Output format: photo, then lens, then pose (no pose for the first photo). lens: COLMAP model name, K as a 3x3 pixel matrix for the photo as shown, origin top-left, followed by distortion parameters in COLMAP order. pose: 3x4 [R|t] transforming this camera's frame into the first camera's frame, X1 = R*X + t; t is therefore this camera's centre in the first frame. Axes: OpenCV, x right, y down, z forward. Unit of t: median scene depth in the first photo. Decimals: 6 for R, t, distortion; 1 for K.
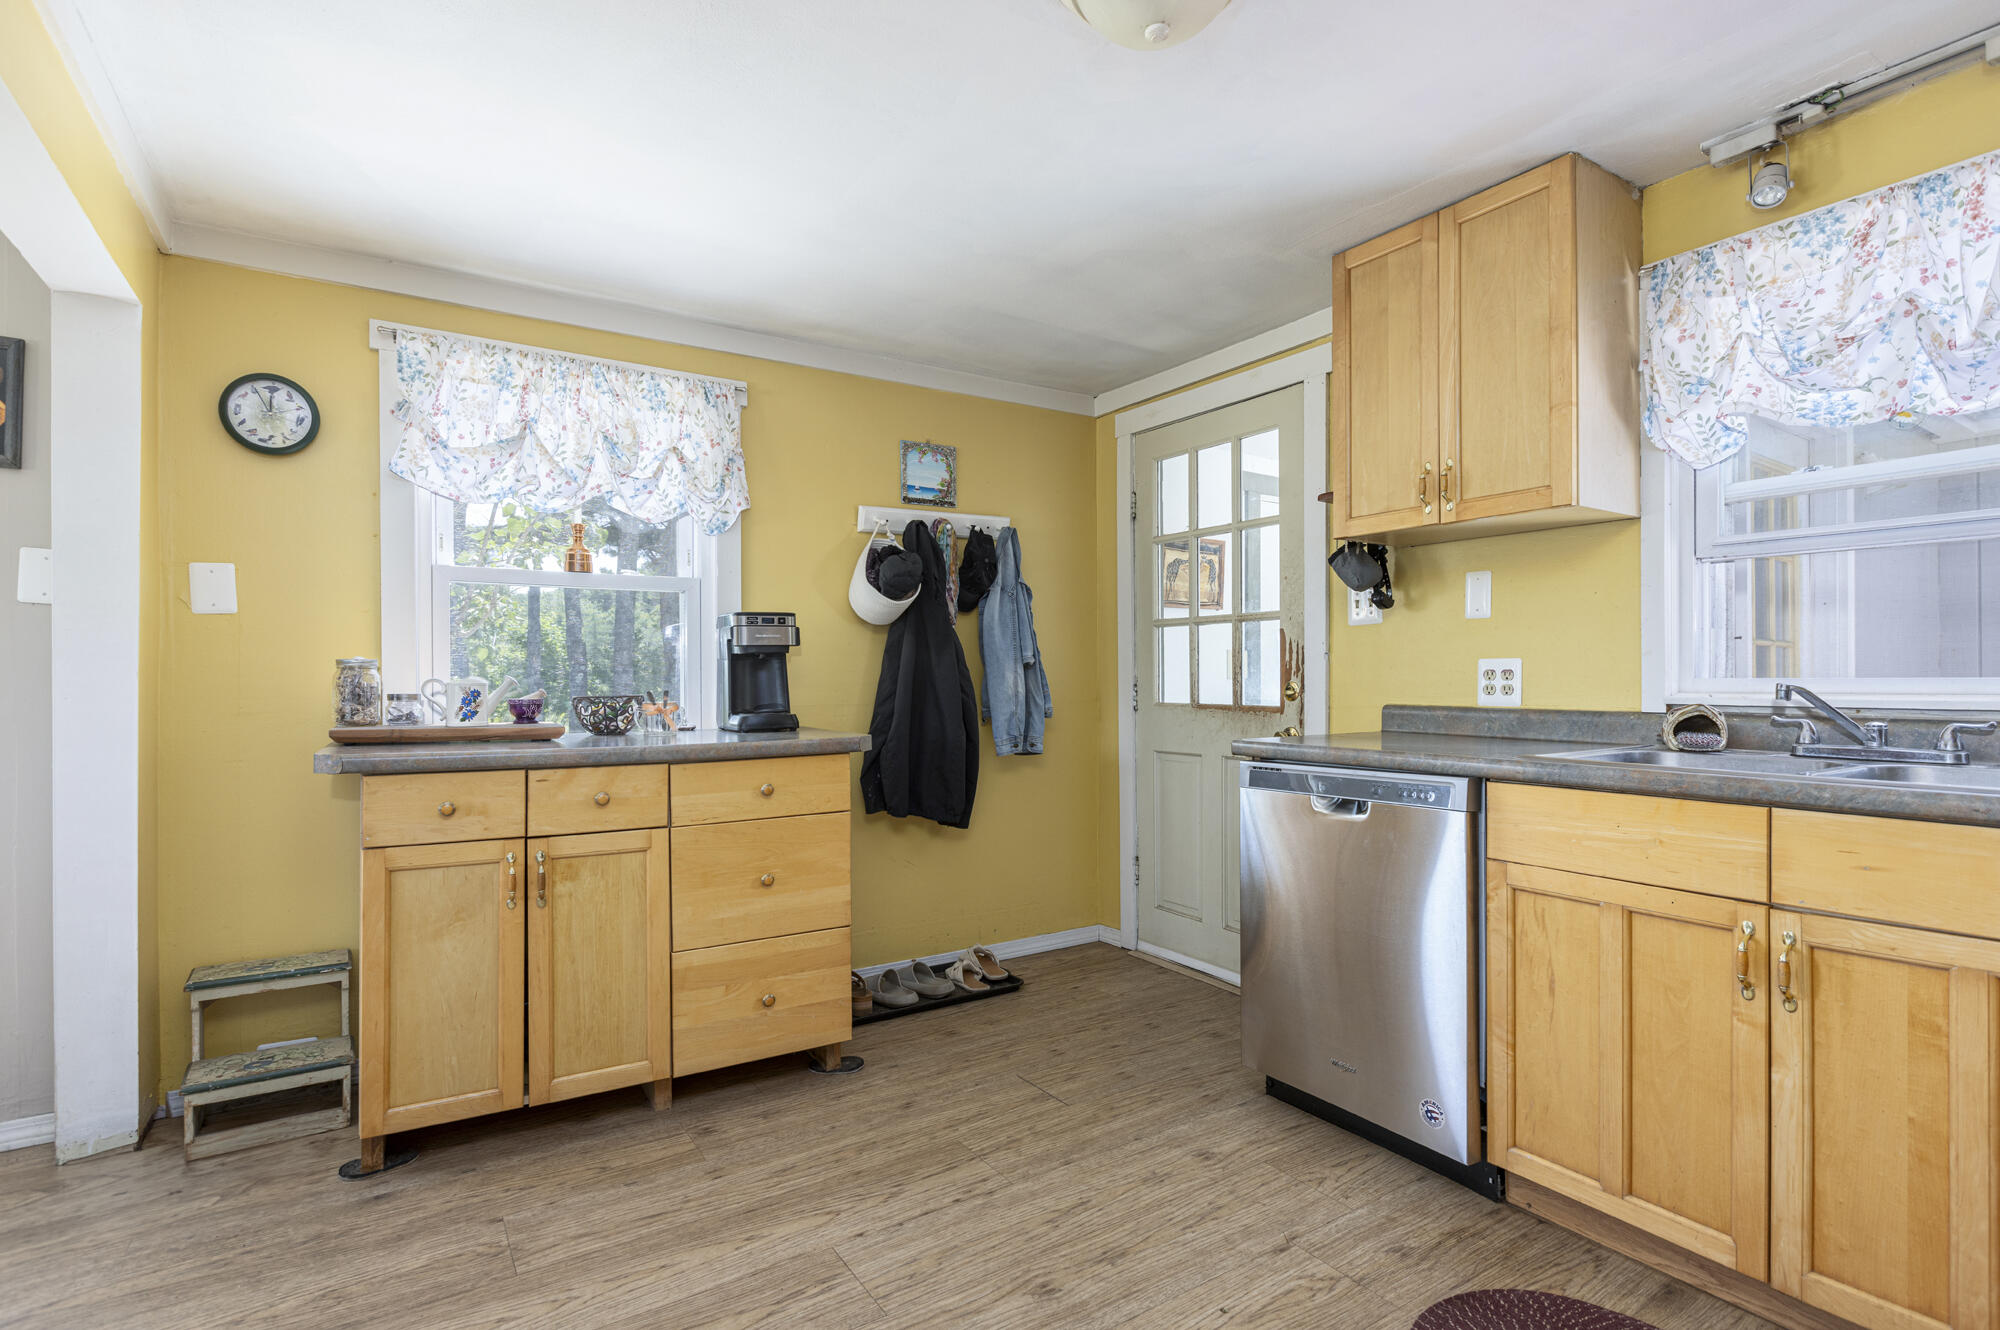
lens RADIAL K [[993.8, 0, 1067.9], [0, 993.8, 683.7], [0, 0, 1]] dist [-0.000767, 0.000021]
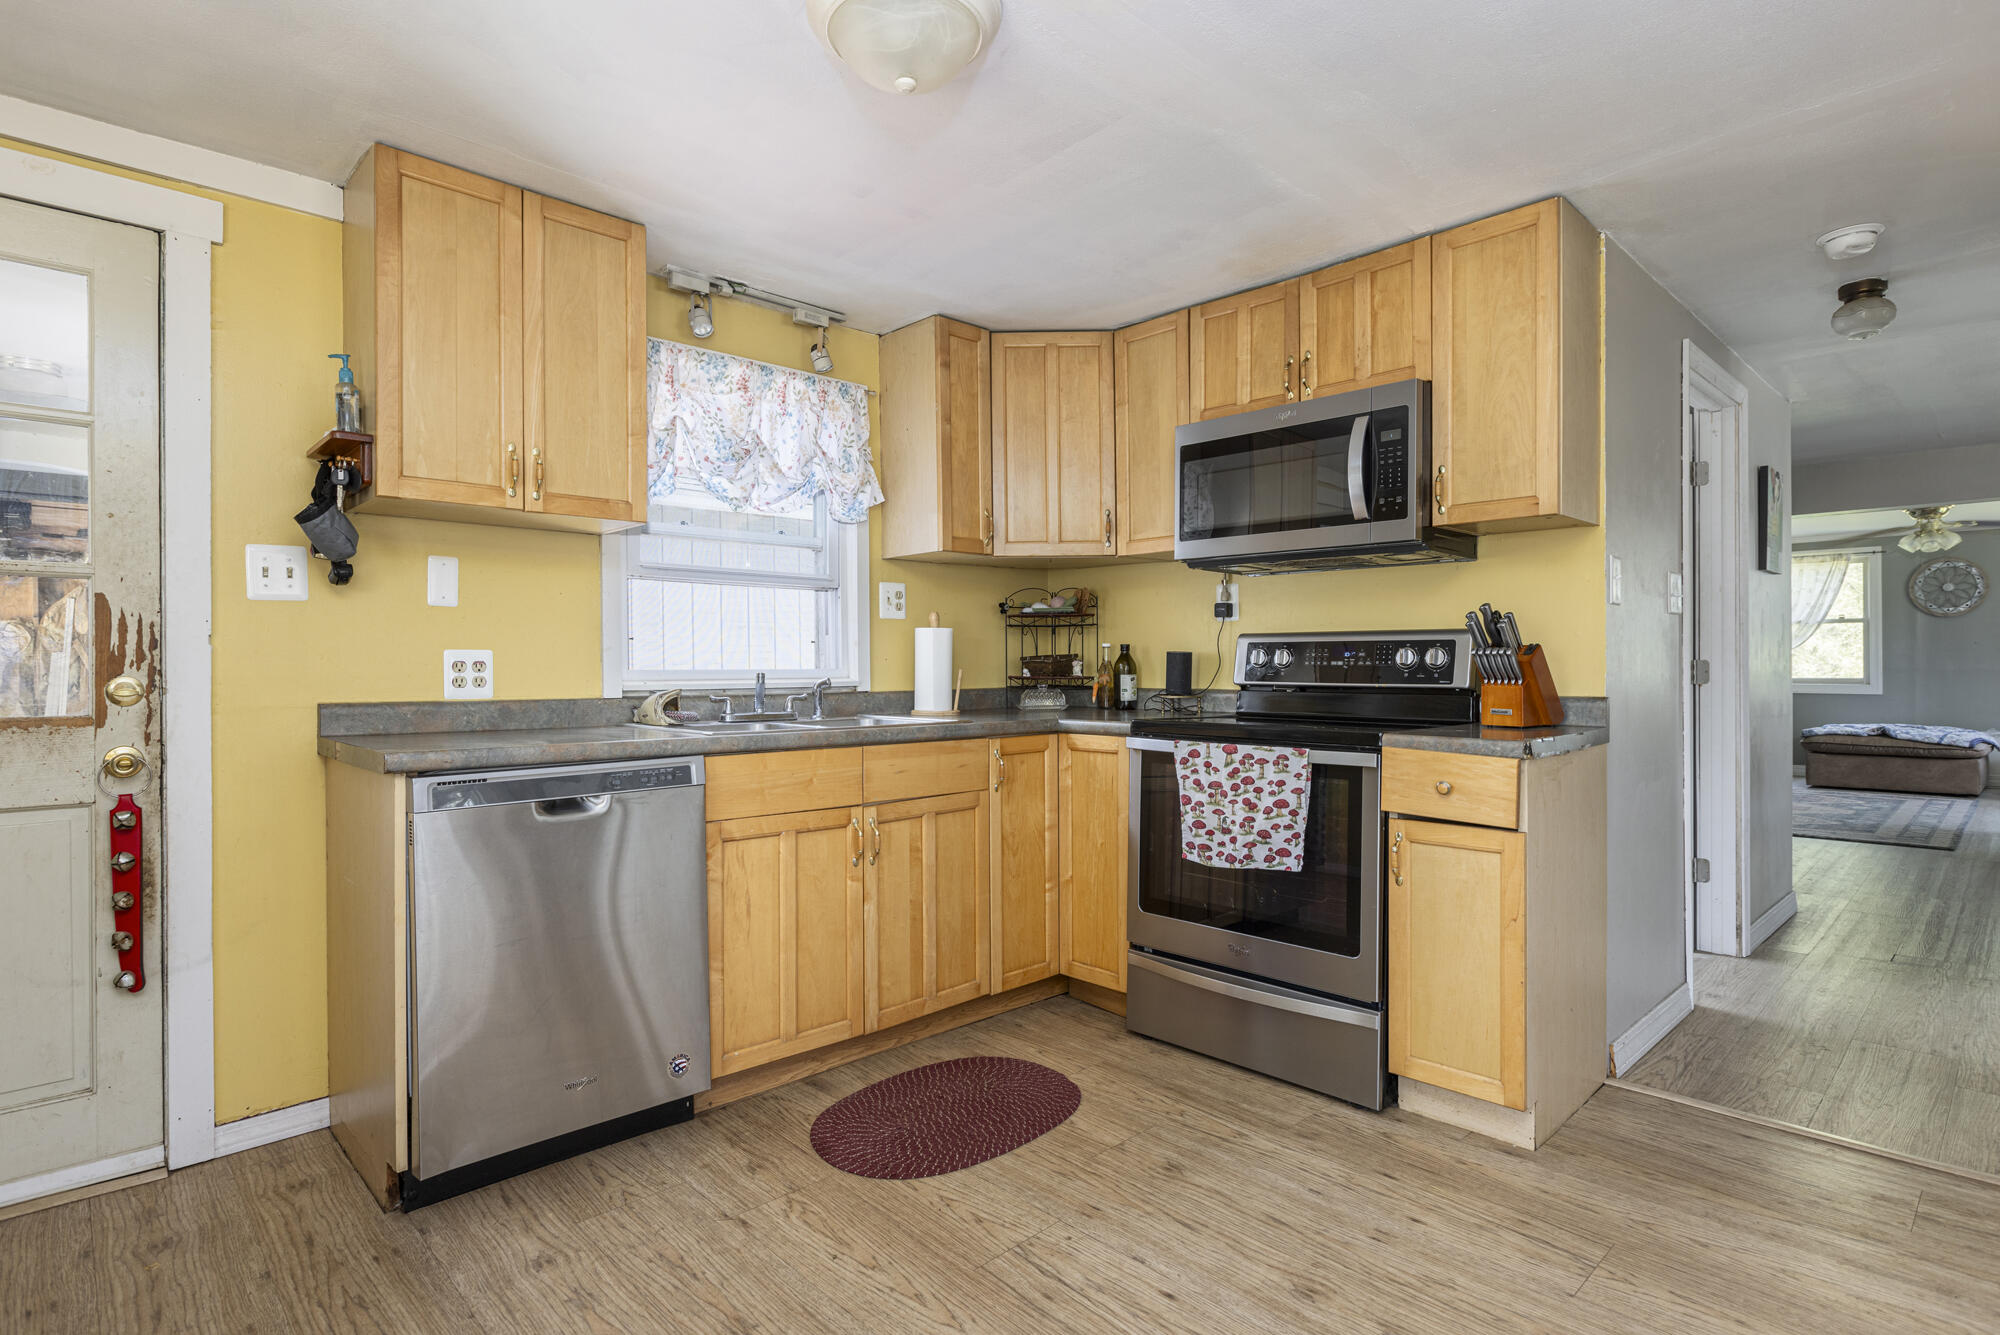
lens RADIAL K [[1004.0, 0, 1000.0], [0, 1004.0, 667.5], [0, 0, 1]] dist [0.000588, 0.000163]
pose [[-0.155844, 0.003774, 0.987774, -0.679878], [0.008699, 0.999959, -0.002449, -0.001344], [-0.987743, 0.008211, -0.155871, 0.709551]]
